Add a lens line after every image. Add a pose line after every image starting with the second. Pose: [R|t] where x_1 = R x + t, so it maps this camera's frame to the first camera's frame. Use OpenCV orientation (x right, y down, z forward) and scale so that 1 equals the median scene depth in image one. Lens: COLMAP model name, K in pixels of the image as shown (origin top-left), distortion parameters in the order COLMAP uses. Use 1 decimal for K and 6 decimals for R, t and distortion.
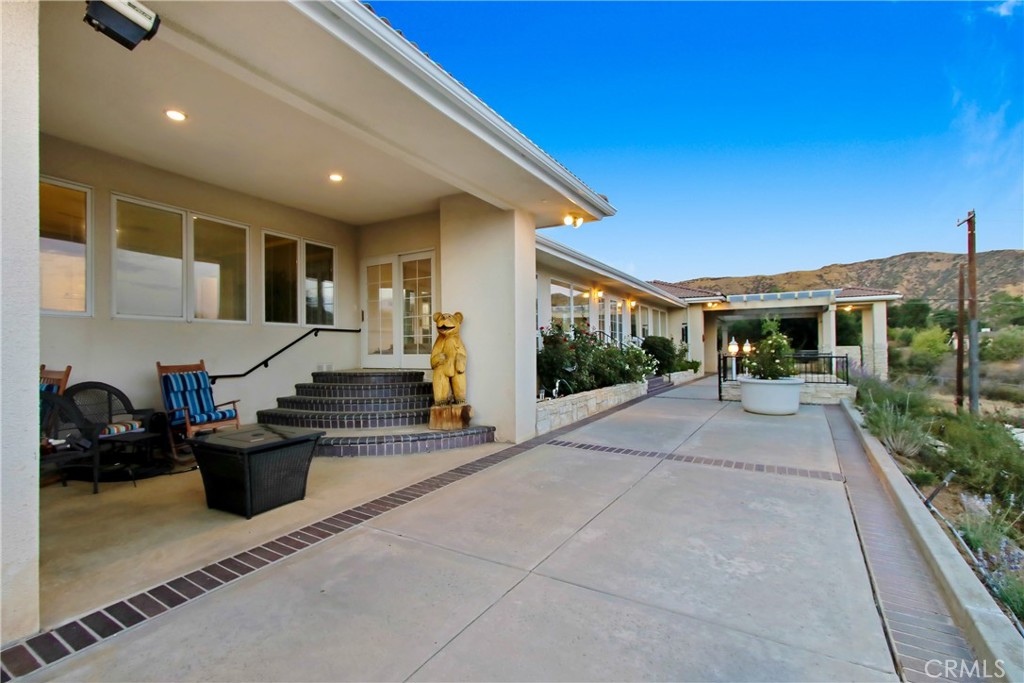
lens RADIAL K [[477.3, 0, 512.0], [0, 477.3, 341.5], [0, 0, 1]] dist [-0.014793, 0.000173]
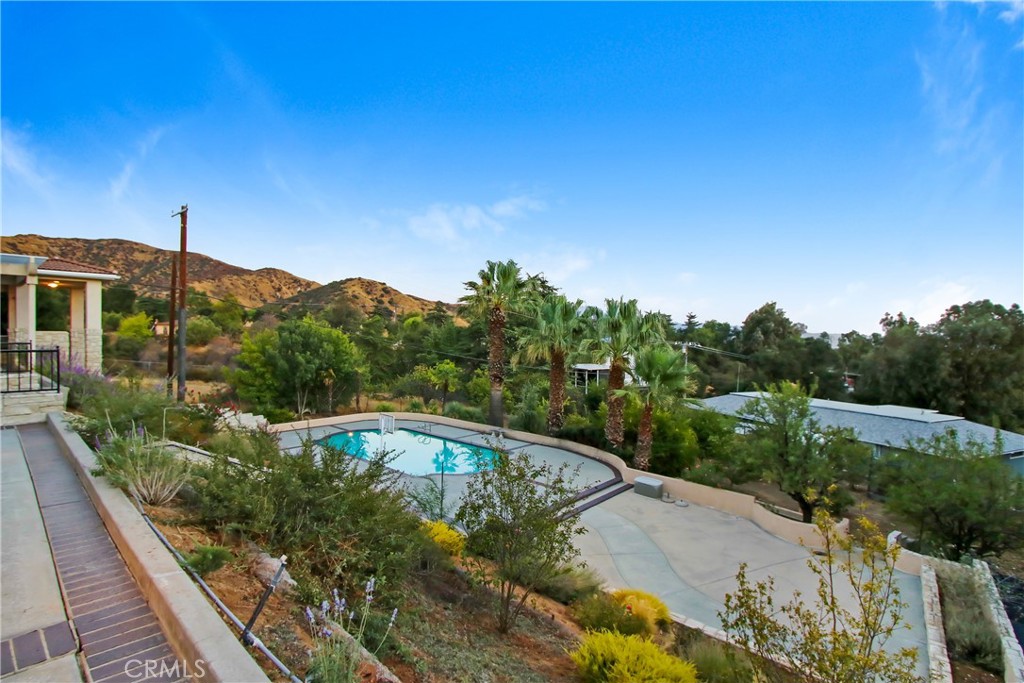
lens RADIAL K [[484.5, 0, 493.5], [0, 484.5, 342.3], [0, 0, 1]] dist [-0.014777, 0.001181]
pose [[0.202675, -0.001909, 0.979244, 0.065625], [-0.031693, 0.999461, 0.008508, -0.002027], [-0.978733, -0.032760, 0.202505, 0.102545]]
